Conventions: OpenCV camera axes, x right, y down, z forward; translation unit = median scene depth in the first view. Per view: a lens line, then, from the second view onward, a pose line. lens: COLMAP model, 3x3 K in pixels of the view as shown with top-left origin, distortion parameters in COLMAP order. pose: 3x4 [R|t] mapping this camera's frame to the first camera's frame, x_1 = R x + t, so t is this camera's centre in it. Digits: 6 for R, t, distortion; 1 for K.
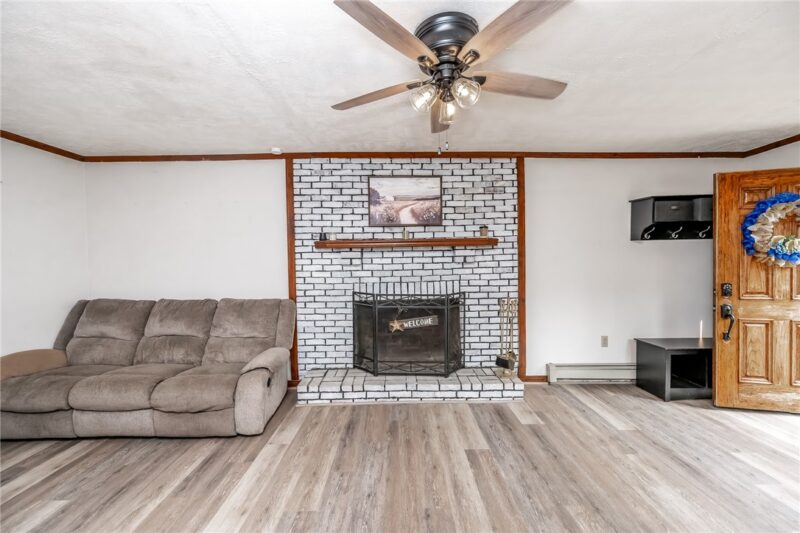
lens RADIAL K [[312.9, 0, 398.9], [0, 312.9, 270.5], [0, 0, 1]] dist [-0.000094, 0.000195]
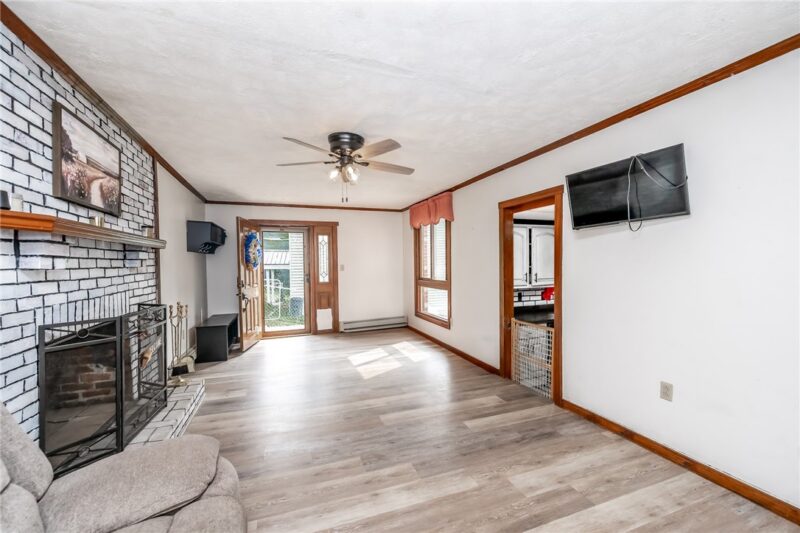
lens RADIAL K [[314.4, 0, 402.8], [0, 314.4, 268.7], [0, 0, 1]] dist [0.000123, 0.000101]
pose [[-0.346598, 0.005977, 0.937995, -0.793645], [0.037652, 0.999262, 0.007545, -0.002511], [-0.937258, 0.037933, -0.346567, 0.646736]]
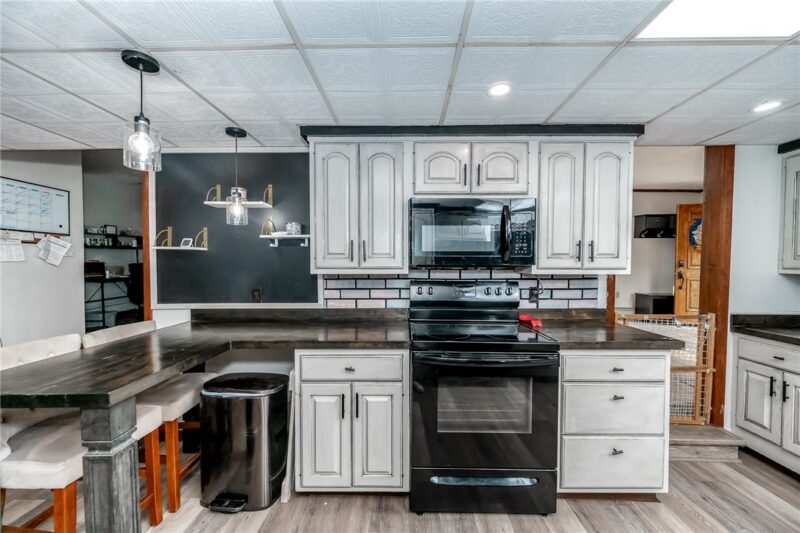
lens RADIAL K [[314.4, 0, 402.8], [0, 314.4, 268.7], [0, 0, 1]] dist [0.000123, 0.000101]
pose [[0.999520, 0.022197, -0.021611, -0.543750], [-0.022109, 0.999746, 0.004292, 0.102471], [0.021700, -0.003812, 0.999757, -0.838291]]
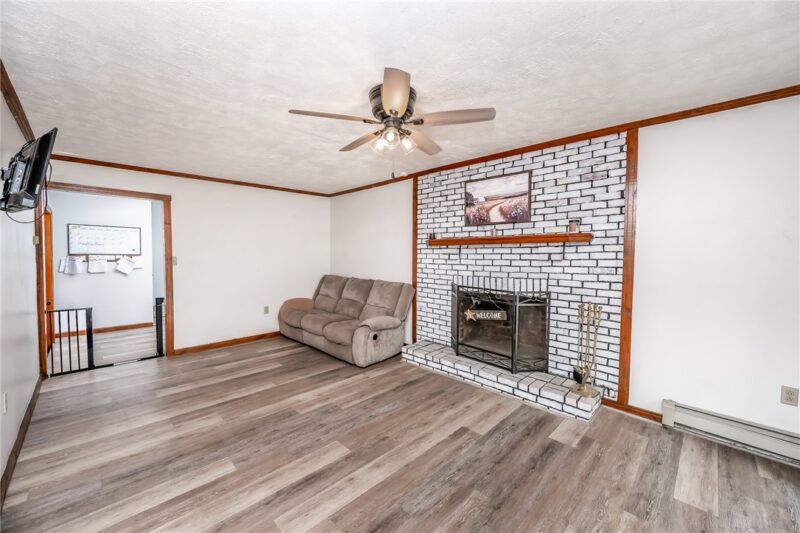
lens RADIAL K [[314.4, 0, 402.8], [0, 314.4, 268.7], [0, 0, 1]] dist [0.000123, 0.000101]
pose [[0.704729, 0.048556, -0.707813, 0.564293], [-0.033242, 0.998819, 0.035422, -0.019134], [0.708698, -0.001434, 0.705511, 0.031308]]
